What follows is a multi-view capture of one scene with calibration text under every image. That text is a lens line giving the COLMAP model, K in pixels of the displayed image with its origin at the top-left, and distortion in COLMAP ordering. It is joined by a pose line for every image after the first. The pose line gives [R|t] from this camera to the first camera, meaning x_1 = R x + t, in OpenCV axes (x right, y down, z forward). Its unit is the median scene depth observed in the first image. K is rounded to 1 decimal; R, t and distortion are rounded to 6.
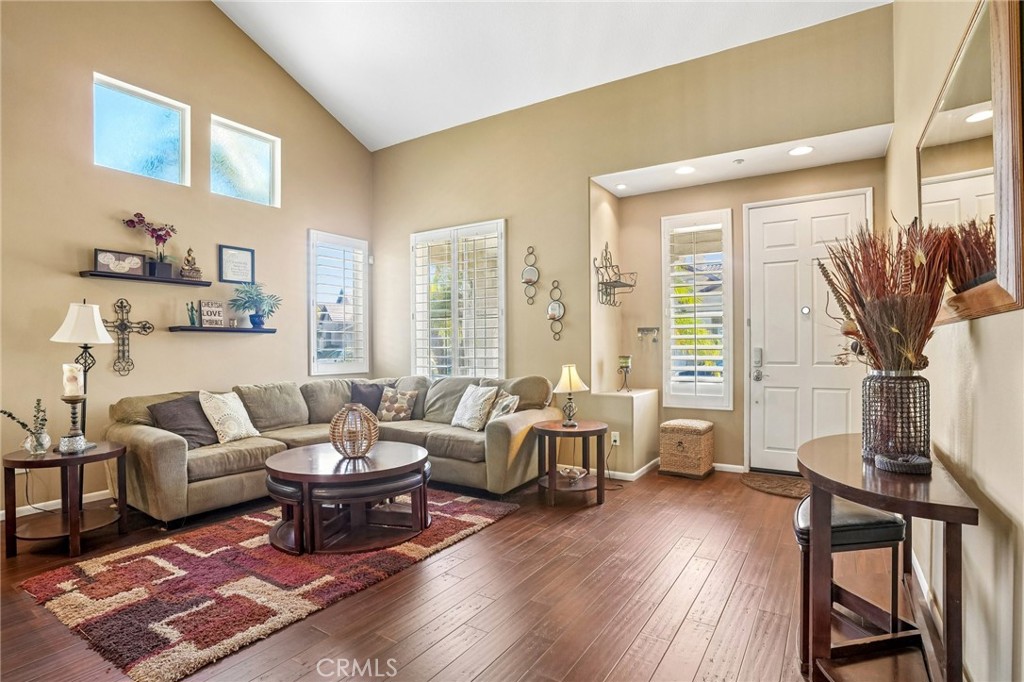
lens RADIAL K [[529.7, 0, 506.8], [0, 529.7, 349.4], [0, 0, 1]] dist [-0.052886, 0.008605]
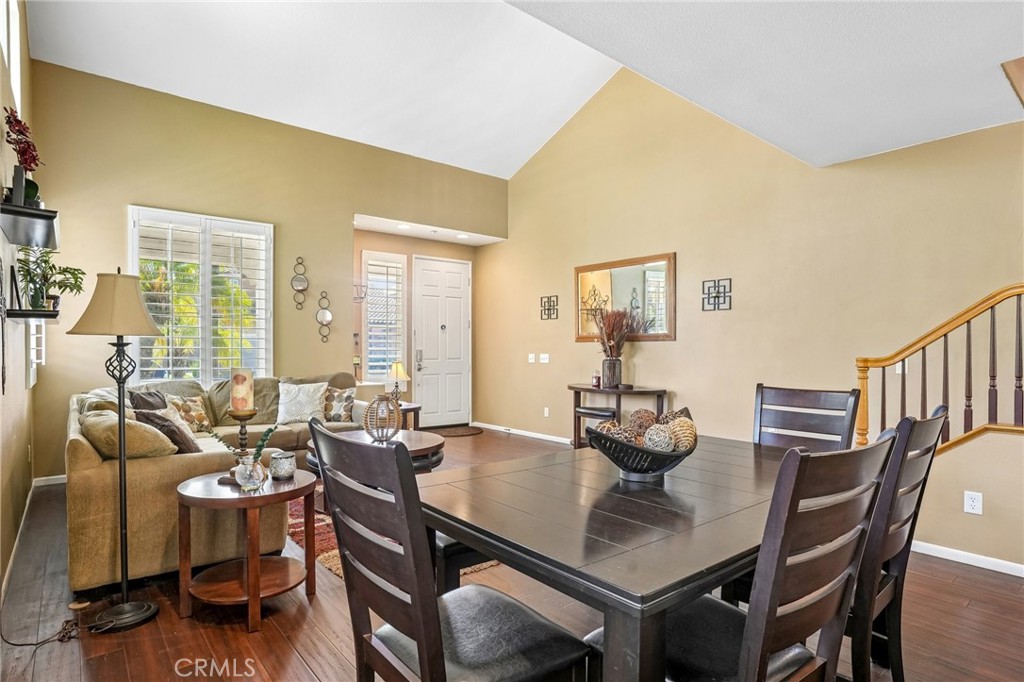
lens RADIAL K [[546.8, 0, 511.4], [0, 546.8, 352.2], [0, 0, 1]] dist [-0.017148, 0.000230]
pose [[0.294356, 0.002901, 0.955692, -1.015497], [0.011131, 0.999917, -0.006464, 0.018227], [-0.955631, 0.012541, 0.294299, 0.273342]]
